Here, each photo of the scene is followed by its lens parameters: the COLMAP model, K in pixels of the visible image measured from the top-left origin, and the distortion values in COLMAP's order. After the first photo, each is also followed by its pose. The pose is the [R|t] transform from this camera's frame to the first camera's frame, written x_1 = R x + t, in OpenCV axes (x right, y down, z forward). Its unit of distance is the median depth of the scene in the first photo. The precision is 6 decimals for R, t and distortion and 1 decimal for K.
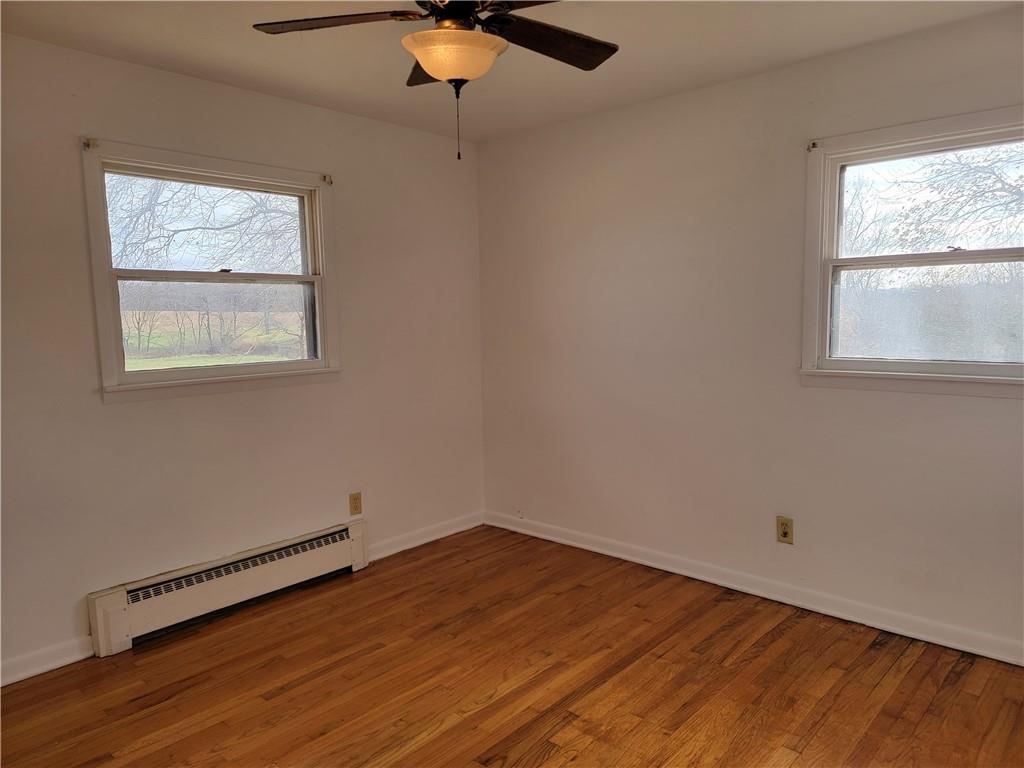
lens RADIAL K [[716.7, 0, 516.3], [0, 716.7, 388.2], [0, 0, 1]] dist [0.101998, -0.098057]
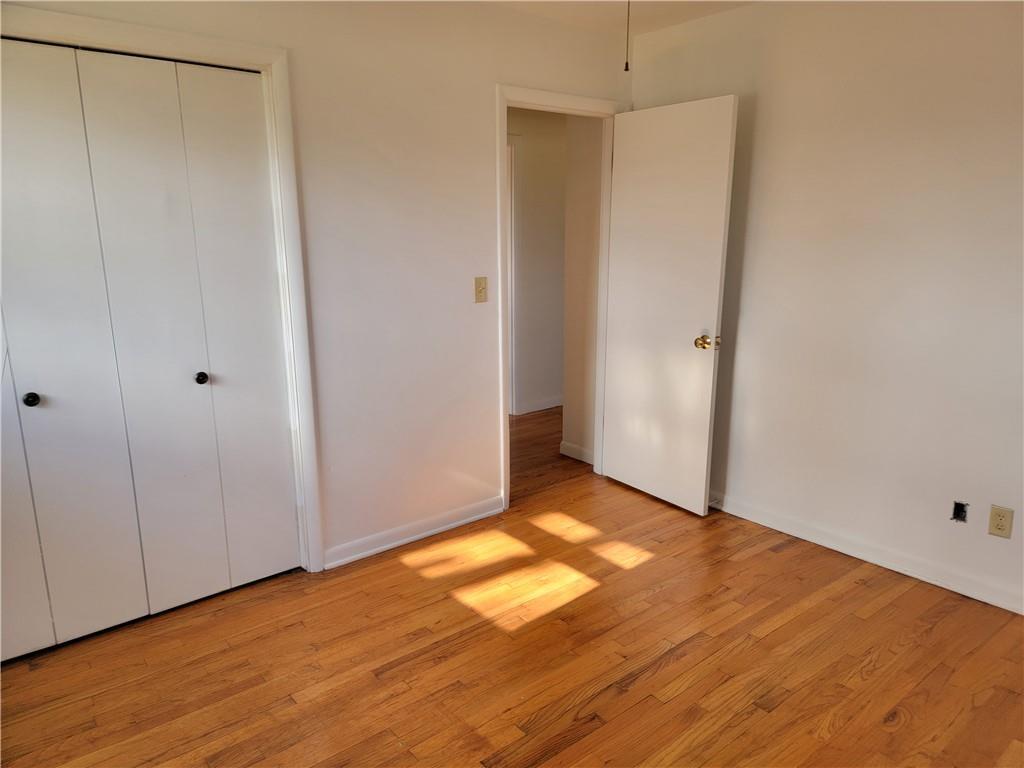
lens RADIAL K [[716.7, 0, 516.3], [0, 716.7, 388.2], [0, 0, 1]] dist [0.101998, -0.098057]
pose [[-0.986475, -0.022001, 0.162428, -0.085763], [0.033651, 0.942660, 0.332055, -0.239646], [-0.160420, 0.333030, -0.929170, 1.752901]]
